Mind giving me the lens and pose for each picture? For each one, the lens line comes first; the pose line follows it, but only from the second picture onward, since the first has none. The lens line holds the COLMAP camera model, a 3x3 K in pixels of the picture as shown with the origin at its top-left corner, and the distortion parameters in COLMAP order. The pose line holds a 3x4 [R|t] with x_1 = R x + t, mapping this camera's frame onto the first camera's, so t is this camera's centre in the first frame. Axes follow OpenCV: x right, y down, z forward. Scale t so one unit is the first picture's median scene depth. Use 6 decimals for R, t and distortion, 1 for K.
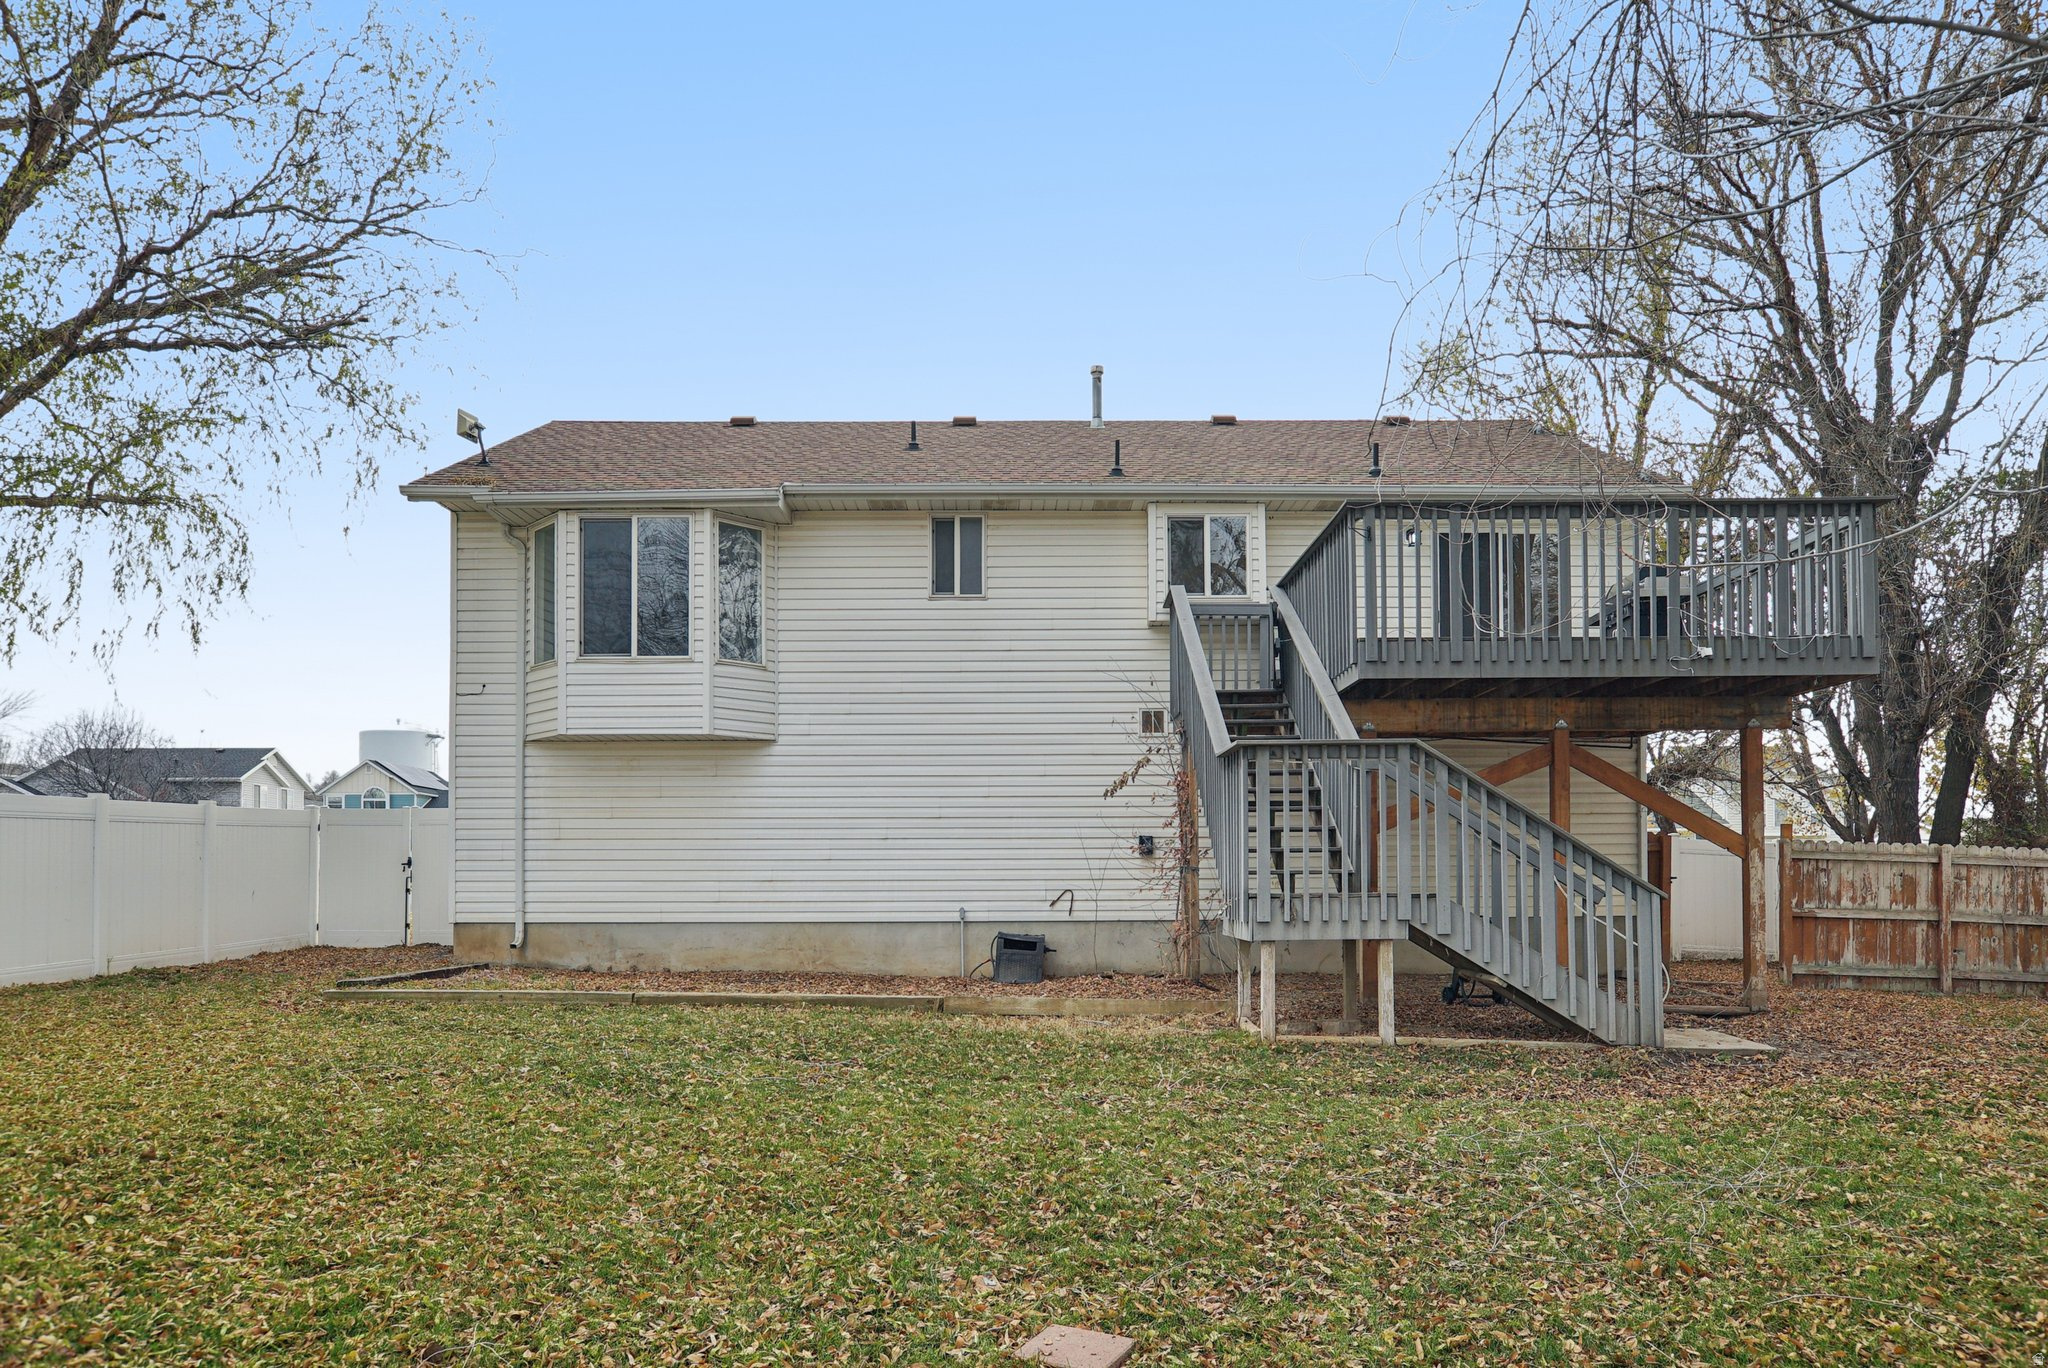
lens RADIAL K [[1300.5, 0, 1023.1], [0, 1300.5, 691.1], [0, 0, 1]] dist [-0.008219, 0.013373]
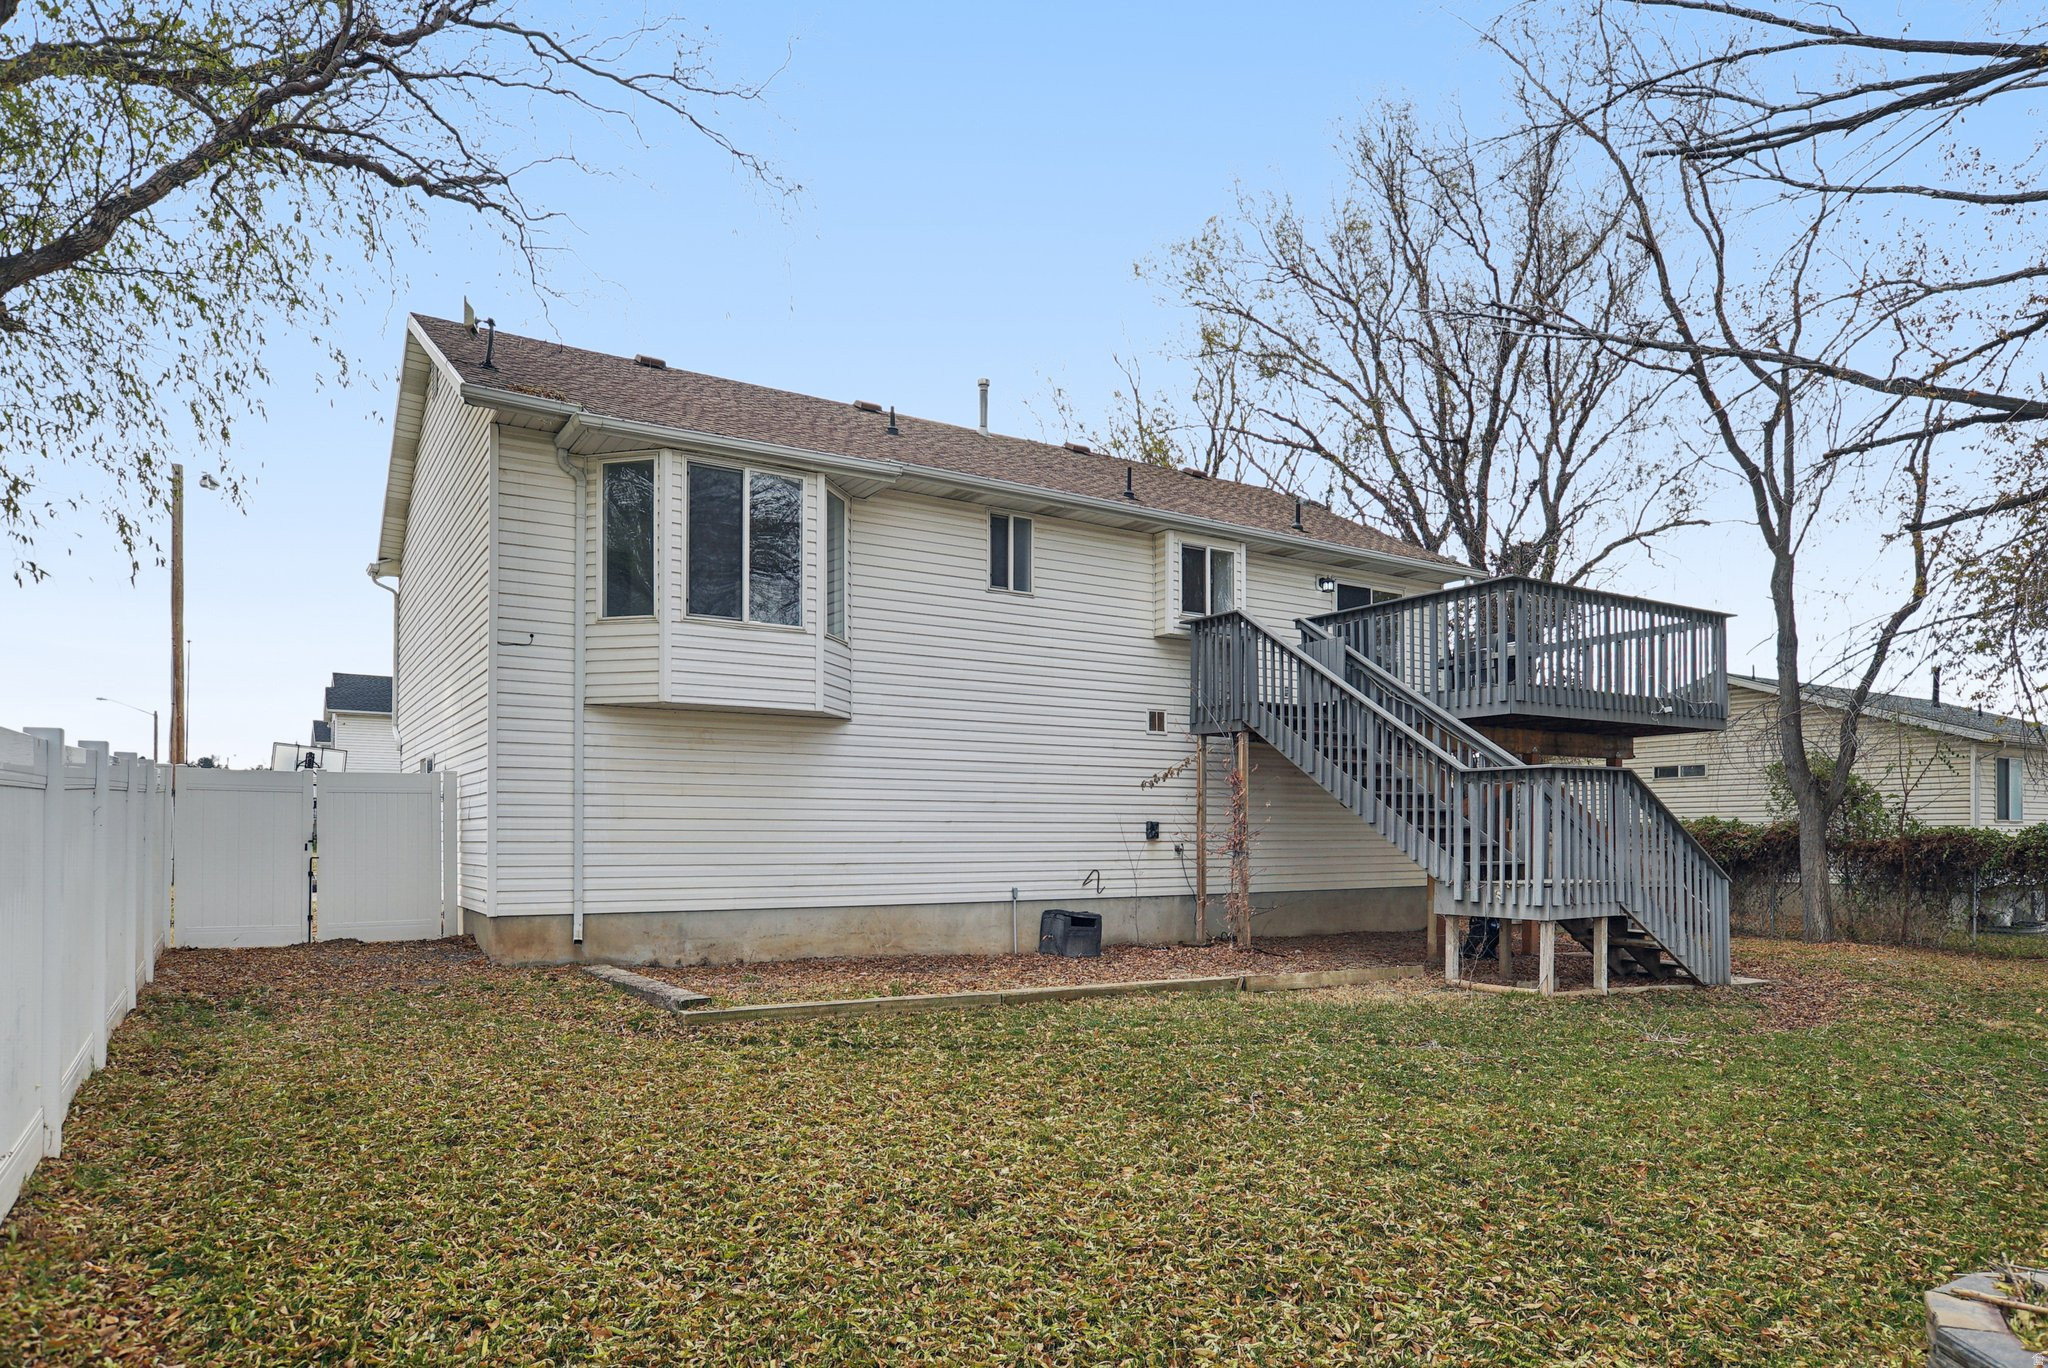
lens RADIAL K [[1190.5, 0, 1023.6], [0, 1190.5, 676.9], [0, 0, 1]] dist [-0.017990, -0.000641]
pose [[0.848887, 0.074600, 0.523283, -0.549209], [-0.082316, 0.996570, -0.008535, 0.003147], [-0.522125, -0.035829, 0.852116, 0.173211]]
